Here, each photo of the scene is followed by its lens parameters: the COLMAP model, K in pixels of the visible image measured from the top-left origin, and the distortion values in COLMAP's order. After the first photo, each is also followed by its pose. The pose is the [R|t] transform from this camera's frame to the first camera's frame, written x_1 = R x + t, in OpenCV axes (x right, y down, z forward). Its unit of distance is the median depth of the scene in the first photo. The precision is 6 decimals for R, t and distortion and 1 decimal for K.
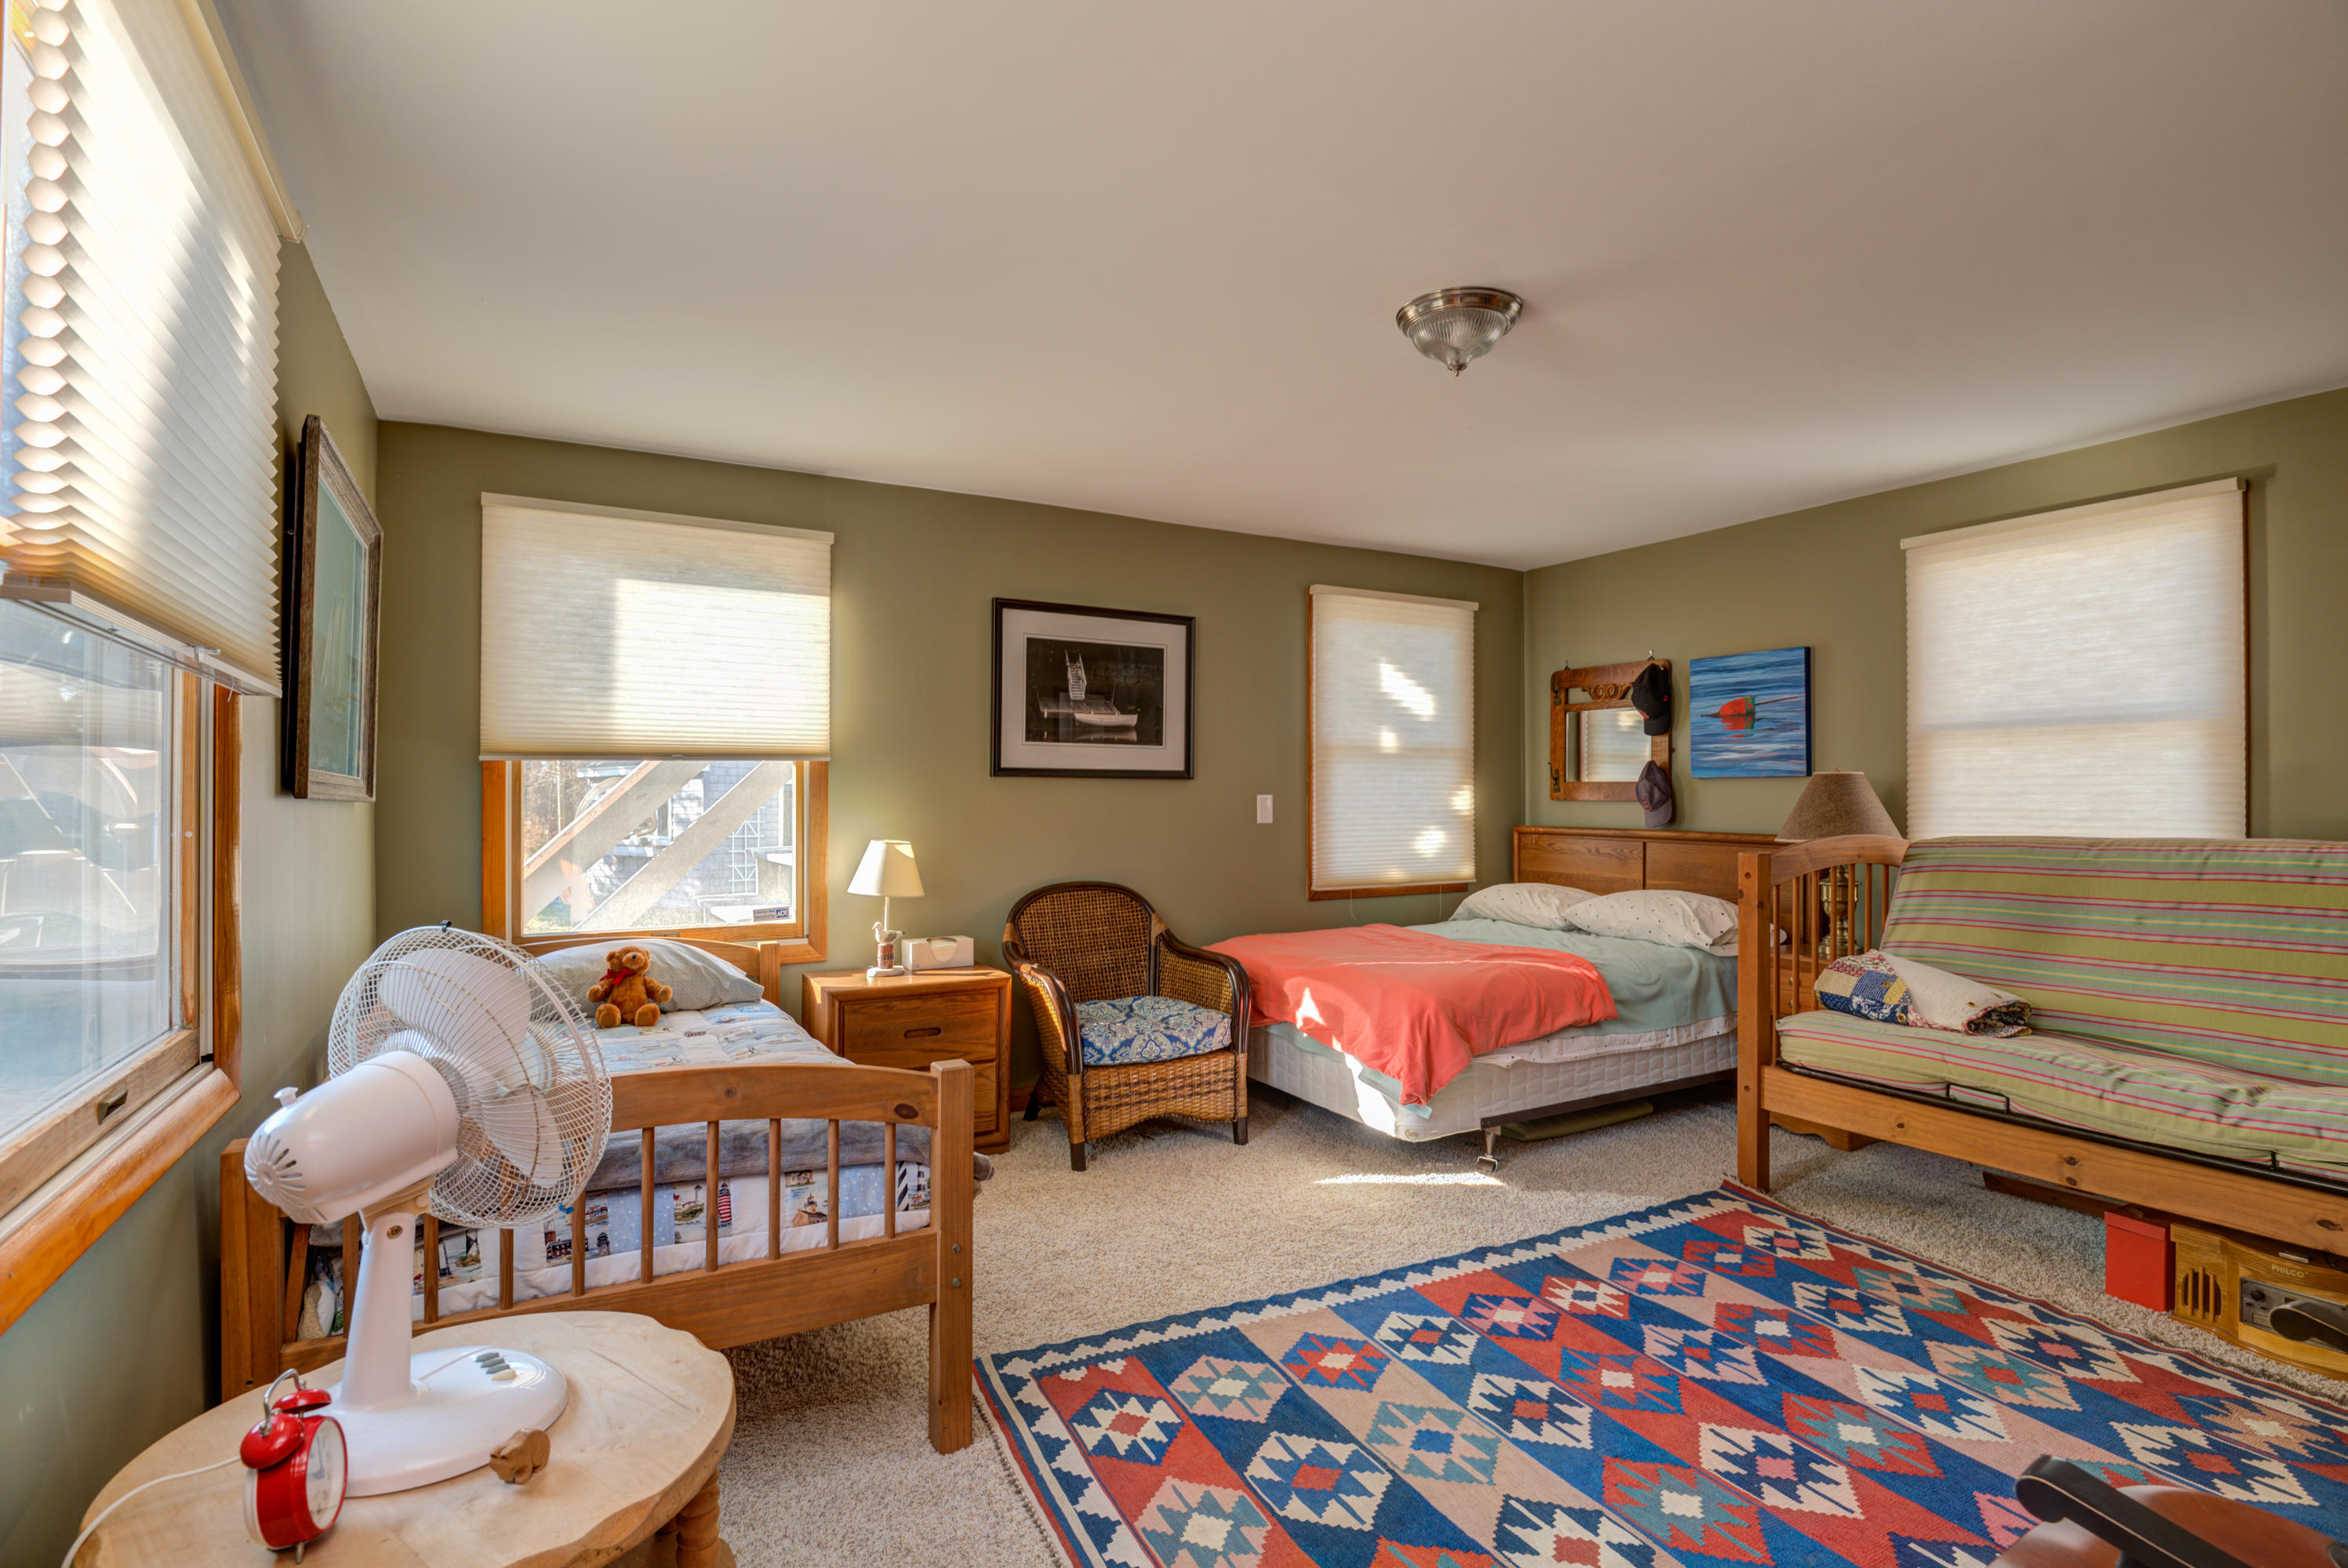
lens RADIAL K [[1119.0, 0, 1179.5], [0, 1119.0, 788.2], [0, 0, 1]] dist [-0.027449, -0.001226]
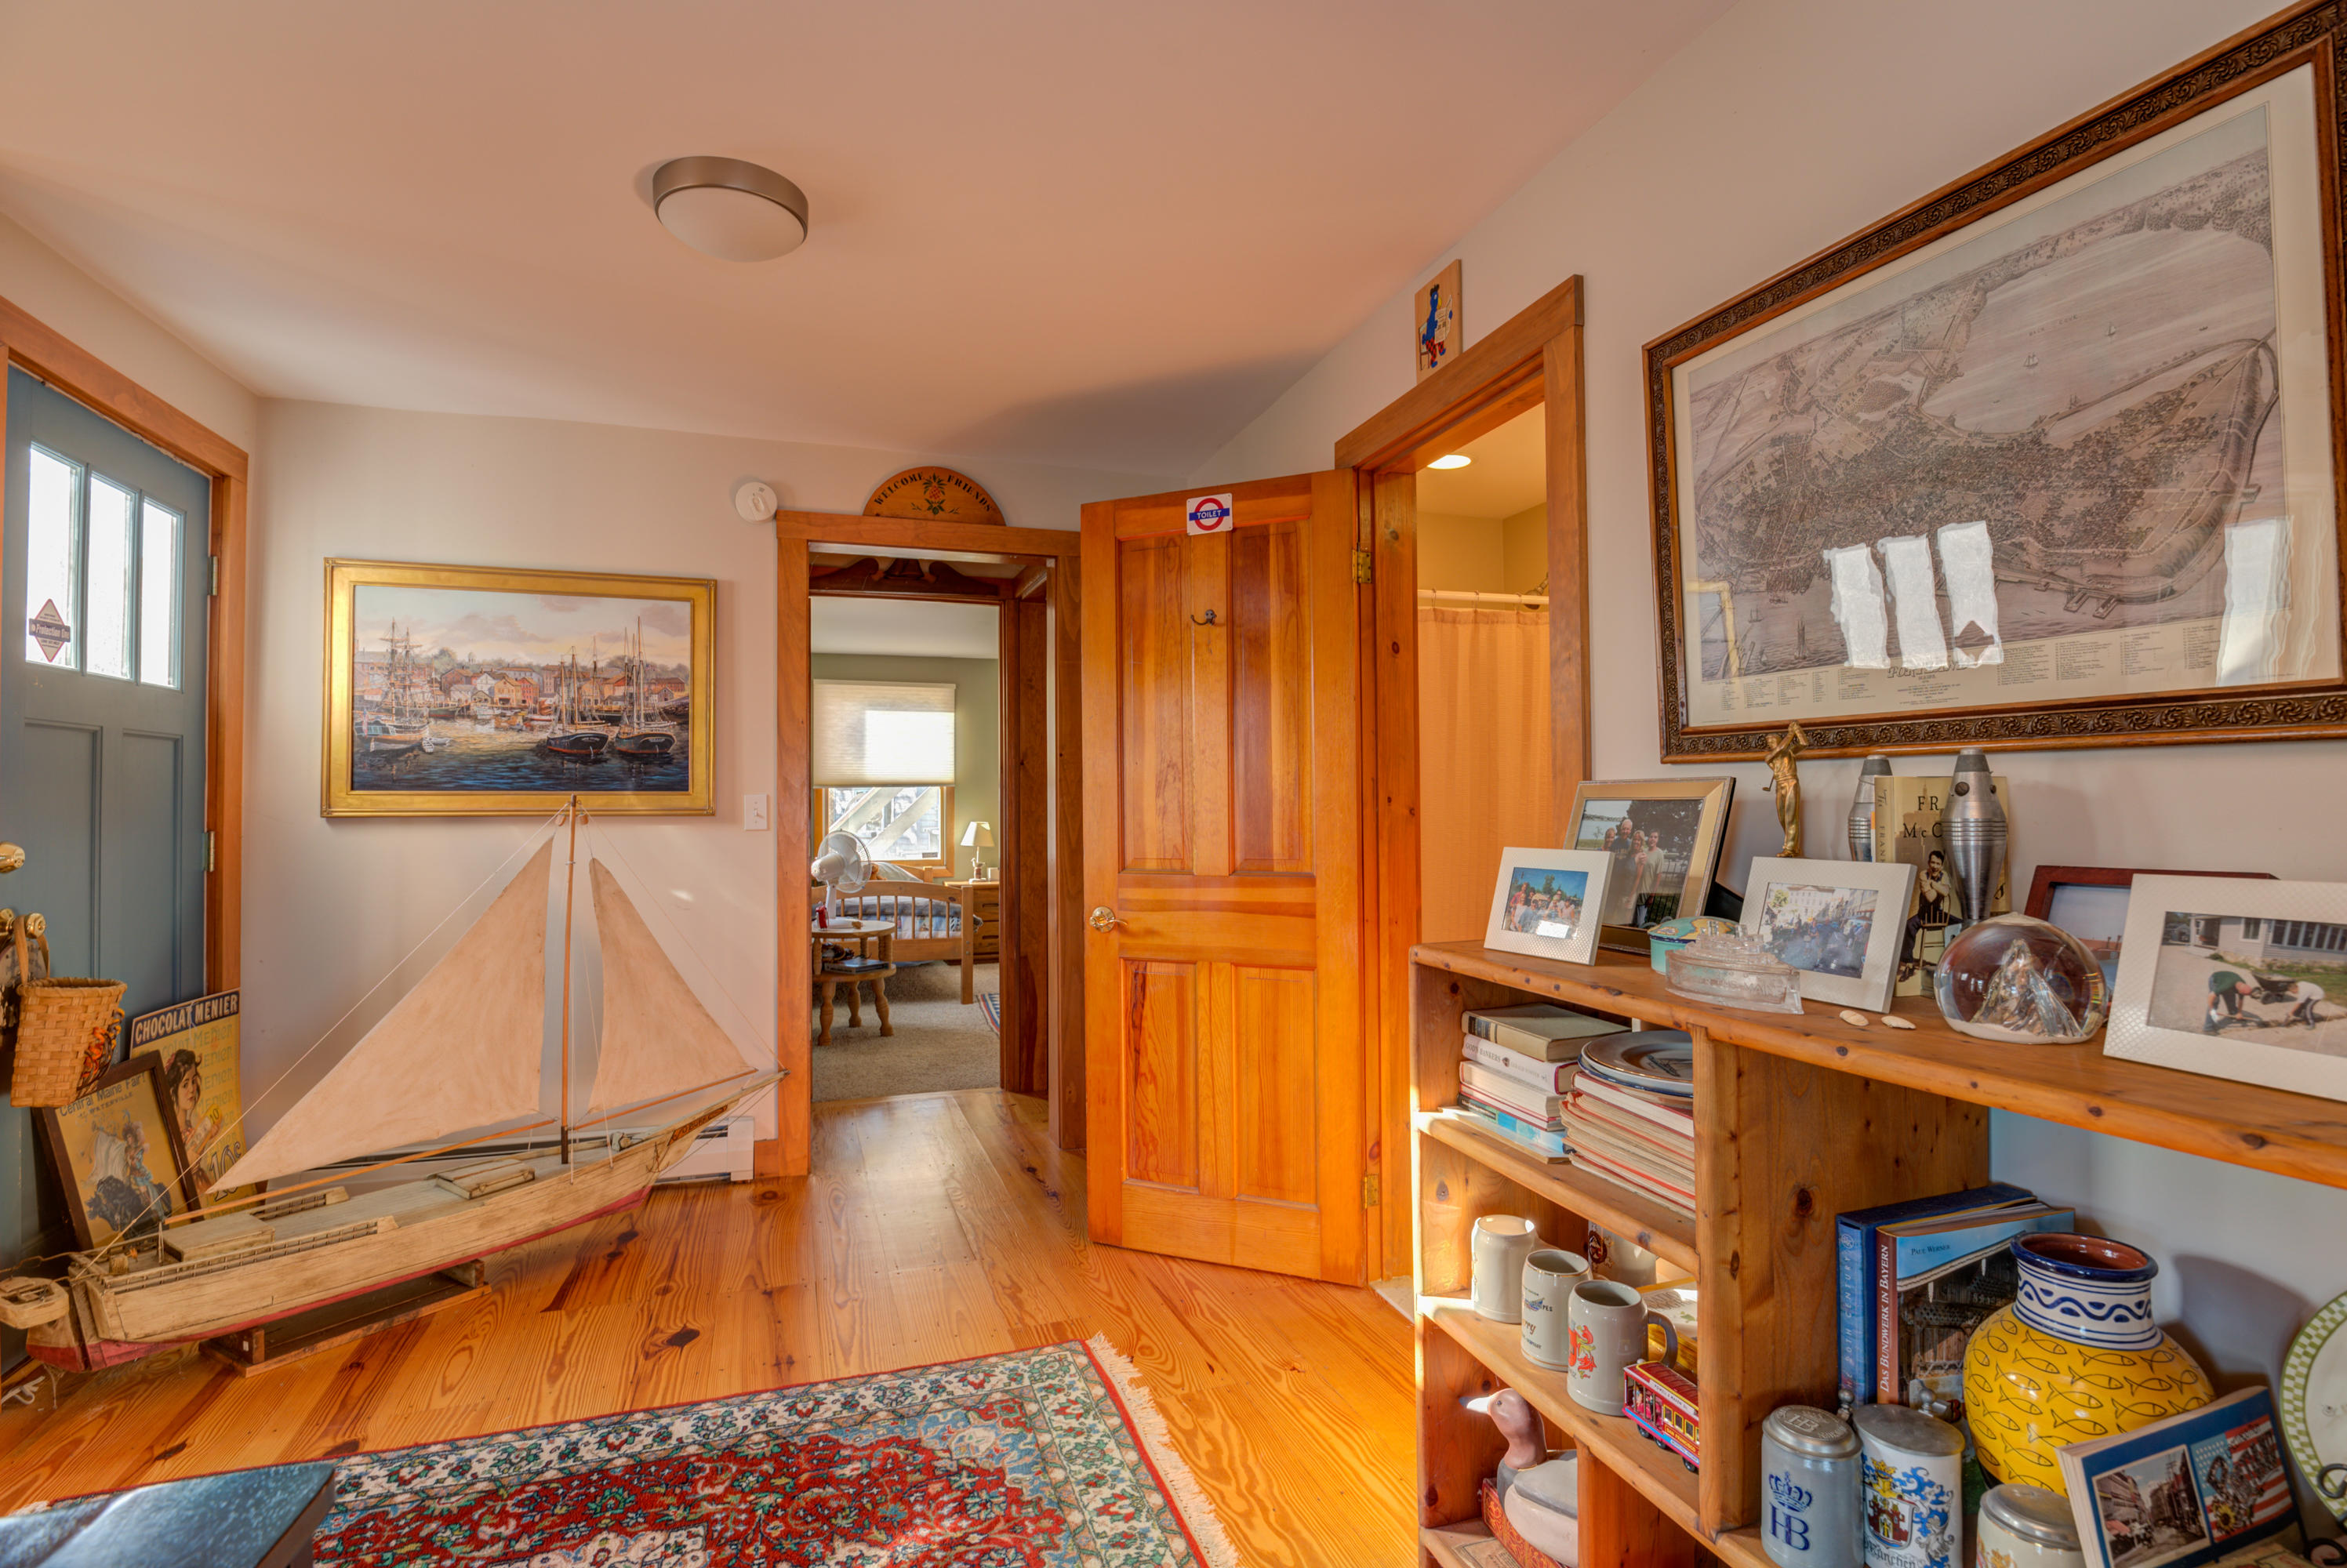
lens RADIAL K [[1118.6, 0, 1163.0], [0, 1118.6, 784.1], [0, 0, 1]] dist [-0.027449, -0.001226]
pose [[0.980570, -0.008929, -0.195966, 0.557405], [0.007824, 0.999949, -0.006415, -0.012526], [0.196013, 0.004757, 0.980590, -1.161938]]
